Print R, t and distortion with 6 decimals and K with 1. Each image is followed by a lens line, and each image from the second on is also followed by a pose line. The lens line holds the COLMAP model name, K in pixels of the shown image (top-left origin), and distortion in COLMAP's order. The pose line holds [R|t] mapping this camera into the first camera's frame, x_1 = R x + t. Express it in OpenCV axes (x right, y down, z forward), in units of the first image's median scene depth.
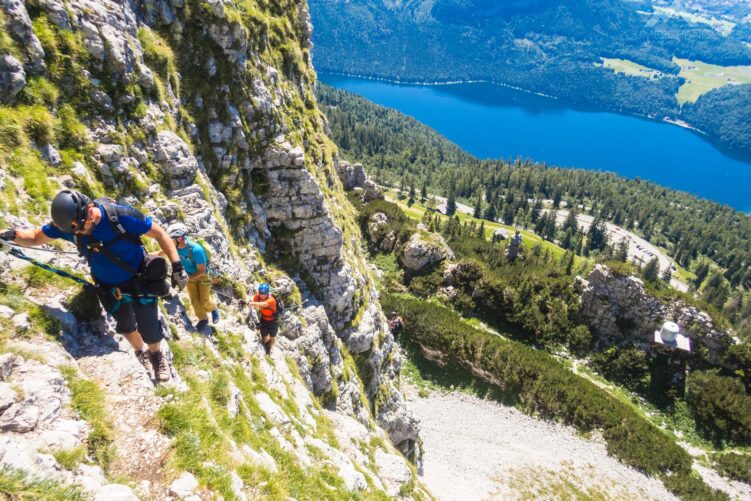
lens RADIAL K [[554.6, 0, 375.5], [0, 554.6, 250.5], [0, 0, 1]] dist [0.006013, -0.007642]
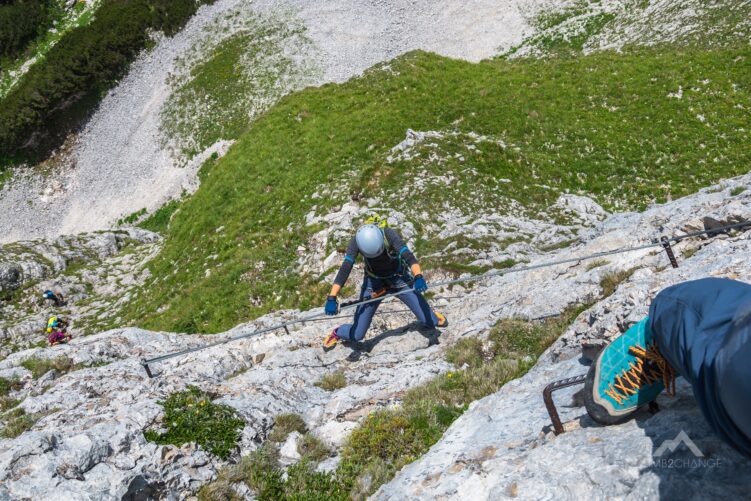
lens RADIAL K [[672.1, 0, 375.5], [0, 672.1, 250.5], [0, 0, 1]] dist [-0.005013, -0.009380]
pose [[0.268995, -0.962968, 0.018283, 0.050158], [0.713106, 0.211887, 0.668270, -0.118472], [-0.647396, -0.166724, 0.743694, -0.271040]]
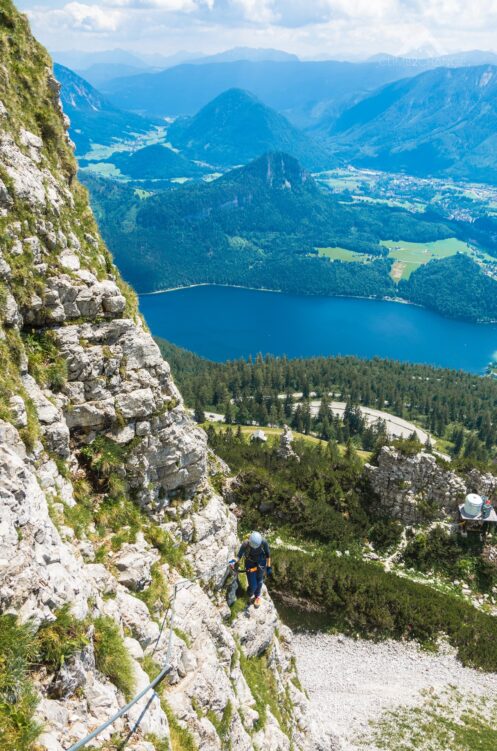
lens RADIAL K [[603.9, 0, 255.1], [0, 603.9, 380.2], [0, 0, 1]] dist [0.018434, -0.006068]
pose [[0.957813, -0.155738, 0.241535, -0.025786], [0.189107, 0.974394, -0.121635, -0.000972], [-0.216407, 0.162179, 0.962739, 0.075959]]
